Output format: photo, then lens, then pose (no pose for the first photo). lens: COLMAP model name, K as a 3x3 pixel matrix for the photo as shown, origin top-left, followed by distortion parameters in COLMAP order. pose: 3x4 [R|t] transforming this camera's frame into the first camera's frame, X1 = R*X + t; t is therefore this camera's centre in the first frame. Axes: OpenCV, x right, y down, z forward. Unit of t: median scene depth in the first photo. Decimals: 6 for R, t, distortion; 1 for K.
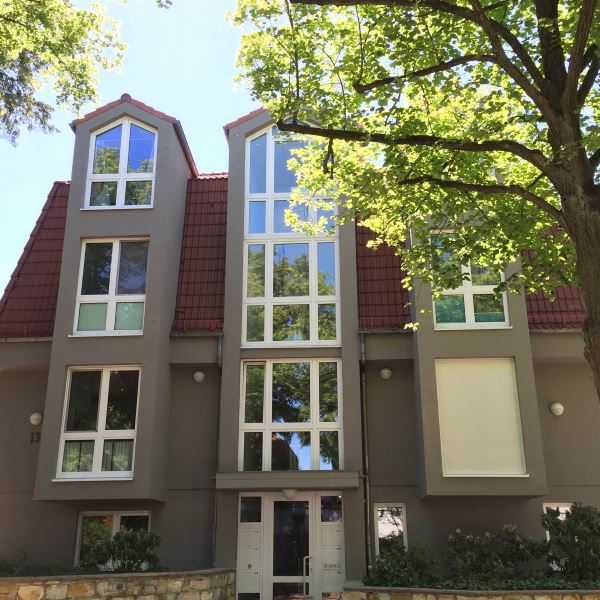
lens RADIAL K [[761.8, 0, 301.7], [0, 761.8, 294.3], [0, 0, 1]] dist [0.128781, -0.208137]
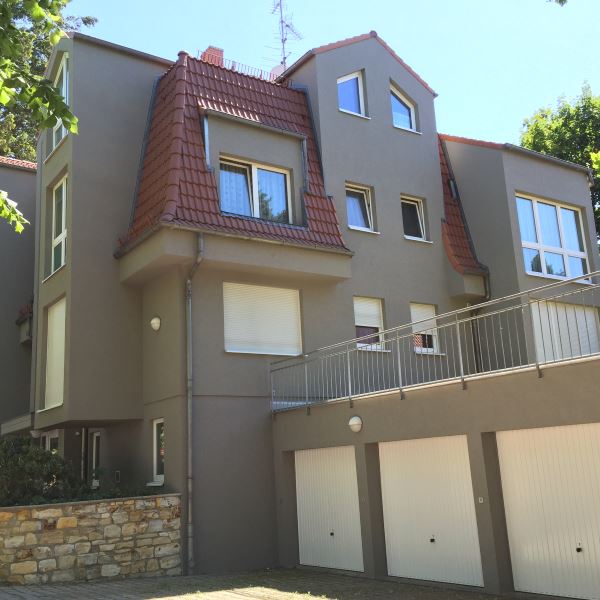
lens RADIAL K [[761.8, 0, 301.7], [0, 761.8, 294.3], [0, 0, 1]] dist [0.128781, -0.208137]
pose [[0.608196, -0.210293, -0.765425, 1.174437], [0.301374, 0.953242, -0.022426, 0.189765], [0.734351, -0.217039, 0.643135, 0.522918]]
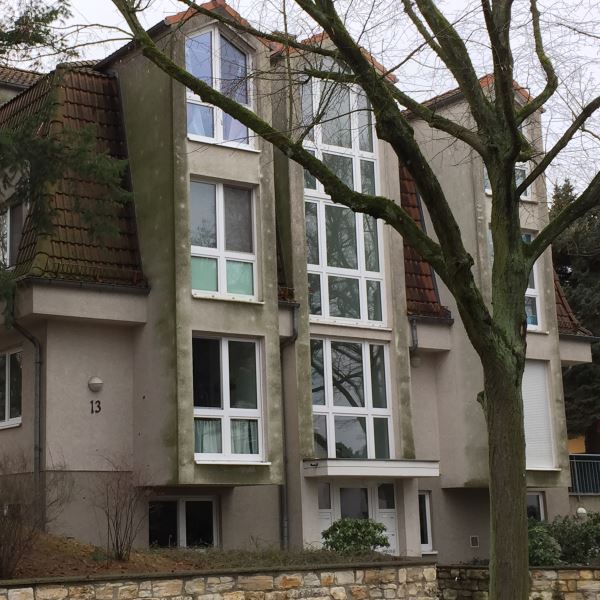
lens RADIAL K [[1280.9, 0, 233.9], [0, 1280.9, 265.6], [0, 0, 1]] dist [0.031734, 0.155210]
pose [[0.789043, 0.113659, 0.603733, -1.095348], [-0.178630, 0.982723, 0.048451, -0.053412], [-0.587795, -0.146074, 0.795713, -0.142654]]
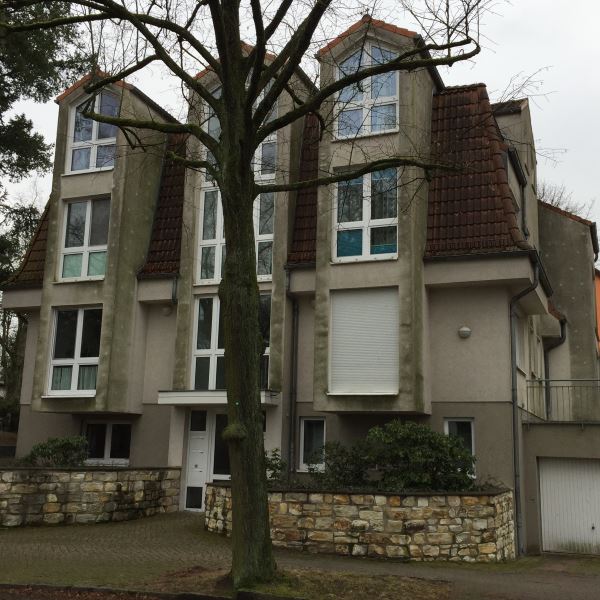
lens RADIAL K [[804.0, 0, 300.0], [0, 804.0, 300.0], [0, 0, 1]] dist [0.076551, -0.047819]
pose [[0.947950, -0.036209, -0.316353, 0.468593], [0.075920, 0.990562, 0.114115, -0.035046], [0.309236, -0.132193, 0.941753, -0.099142]]
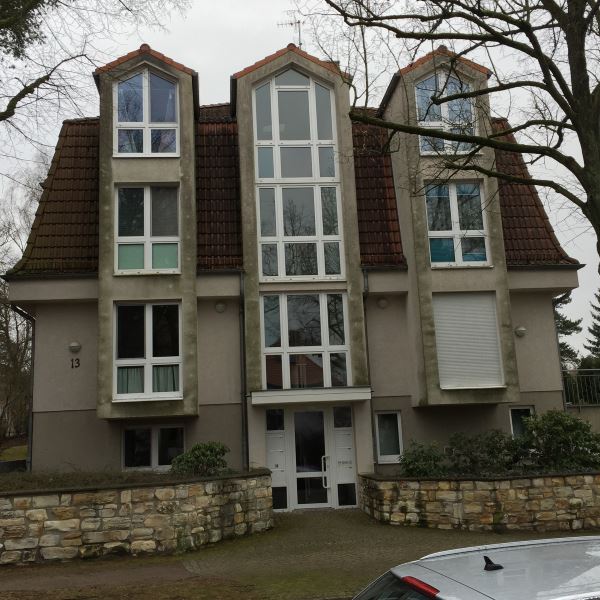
lens RADIAL K [[794.1, 0, 300.3], [0, 794.1, 275.5], [0, 0, 1]] dist [0.073806, -0.069218]
pose [[0.986848, -0.007095, 0.161493, -0.216262], [-0.010950, 0.993808, 0.110572, -0.073311], [-0.161277, -0.110887, 0.980660, -0.173587]]
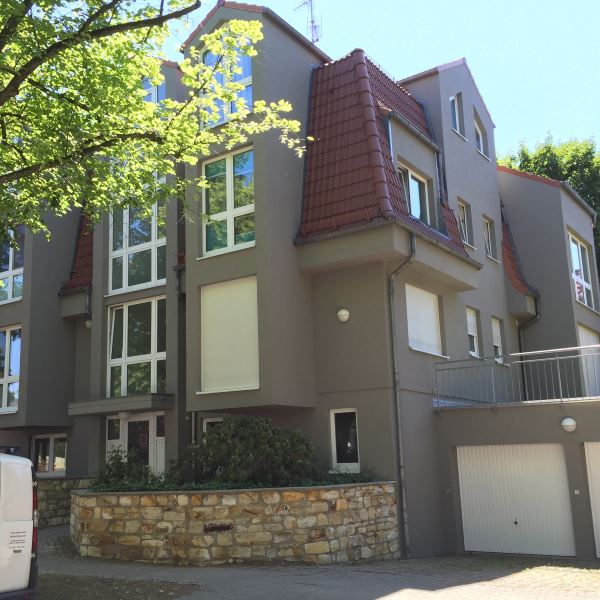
lens RADIAL K [[774.0, 0, 239.6], [0, 774.0, 313.0], [0, 0, 1]] dist [0.087065, -0.042118]
pose [[0.830352, -0.126282, -0.542741, 0.755984], [0.198491, 0.977126, 0.076324, 0.046057], [0.520689, -0.171105, 0.836425, 0.110916]]
